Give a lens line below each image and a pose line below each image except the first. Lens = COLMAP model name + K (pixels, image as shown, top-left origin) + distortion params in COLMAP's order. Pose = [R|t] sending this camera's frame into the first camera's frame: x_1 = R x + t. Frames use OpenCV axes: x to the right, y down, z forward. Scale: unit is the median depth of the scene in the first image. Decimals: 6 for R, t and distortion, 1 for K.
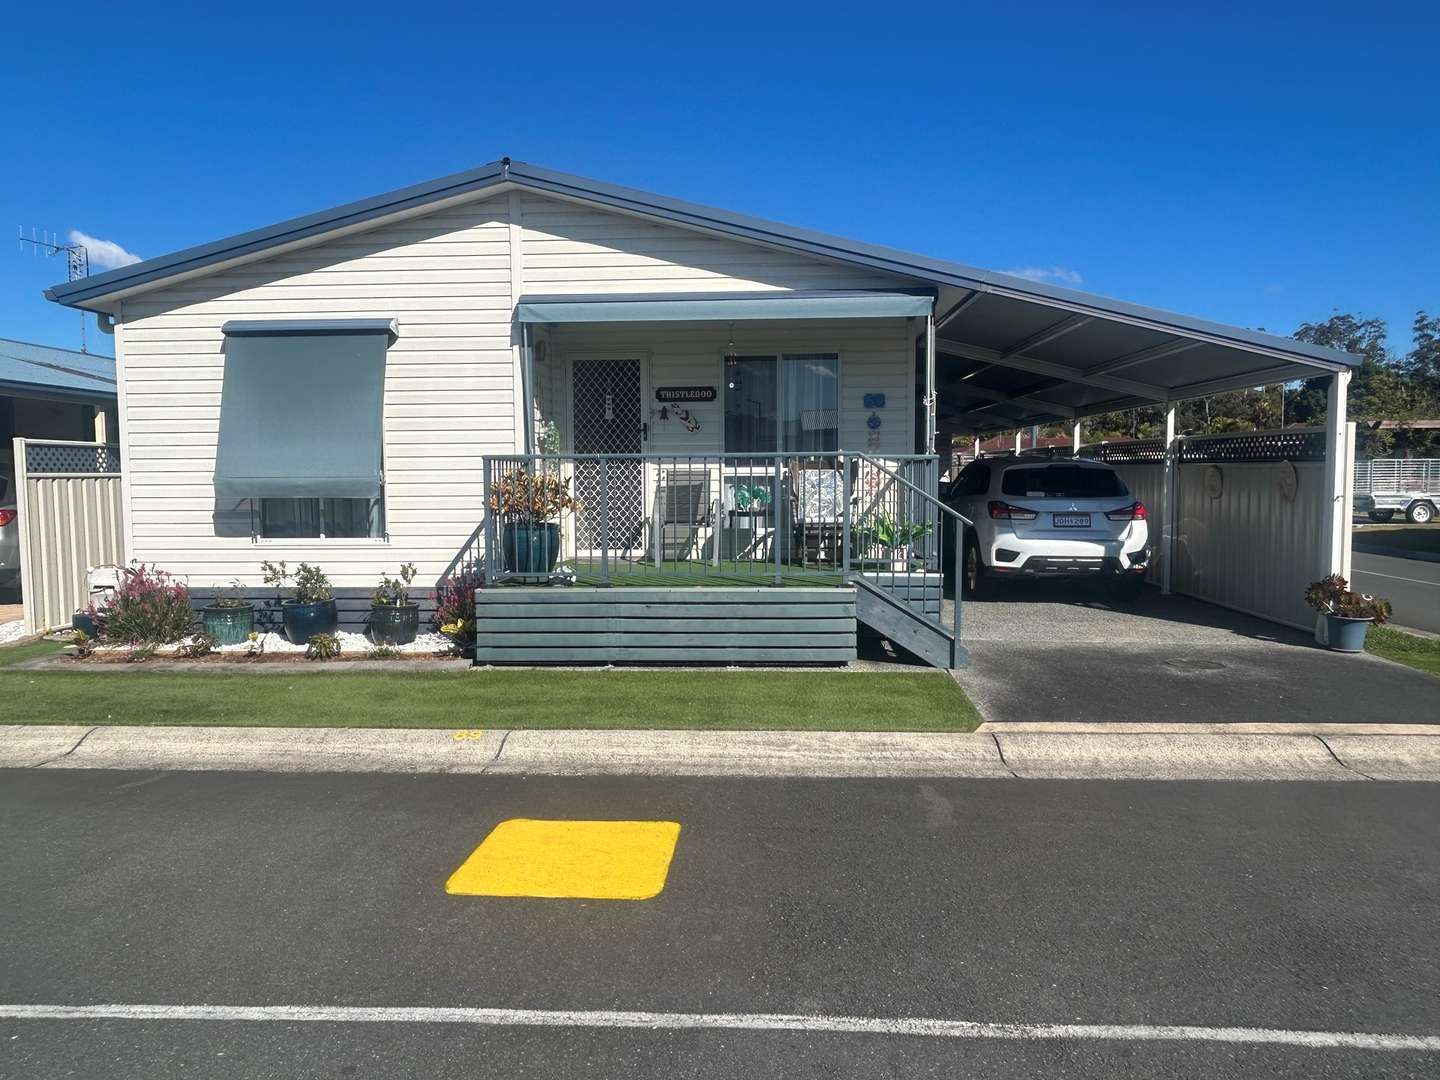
lens RADIAL K [[916.4, 0, 717.5], [0, 916.4, 538.7], [0, 0, 1]] dist [-0.000424, -0.000053]
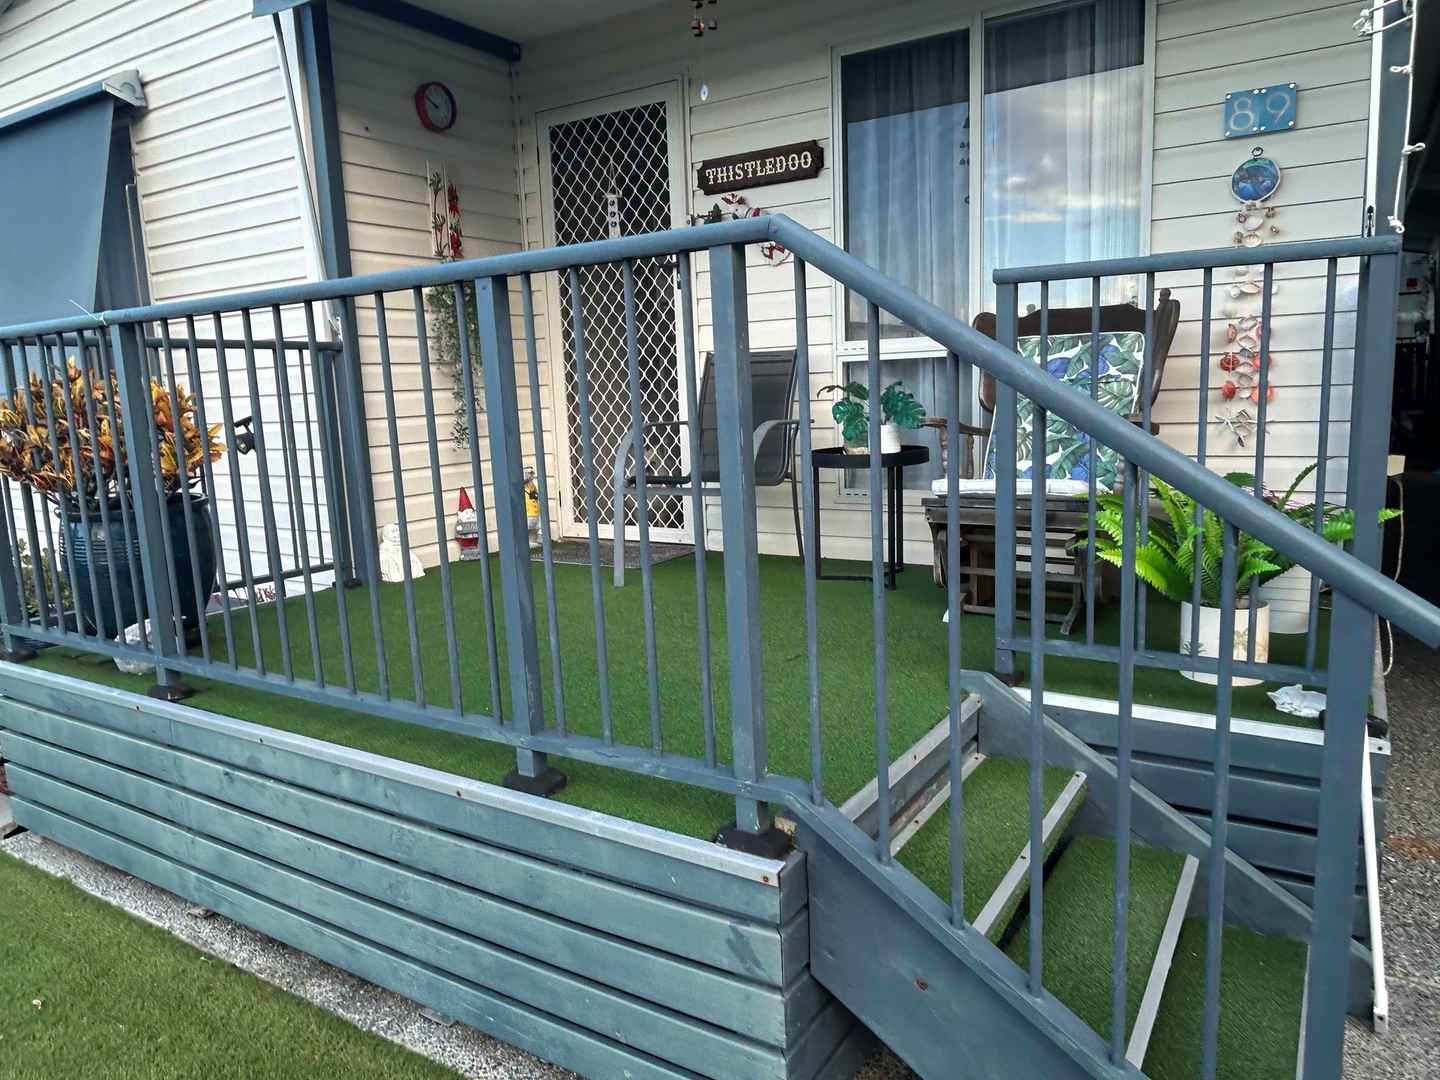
lens RADIAL K [[983.6, 0, 721.5], [0, 983.6, 539.7], [0, 0, 1]] dist [-0.007555, -0.001105]
pose [[0.864817, 0.056485, -0.498900, 0.184868], [-0.006067, 0.994755, 0.102109, -0.034800], [0.502051, -0.085278, 0.860623, 0.590530]]
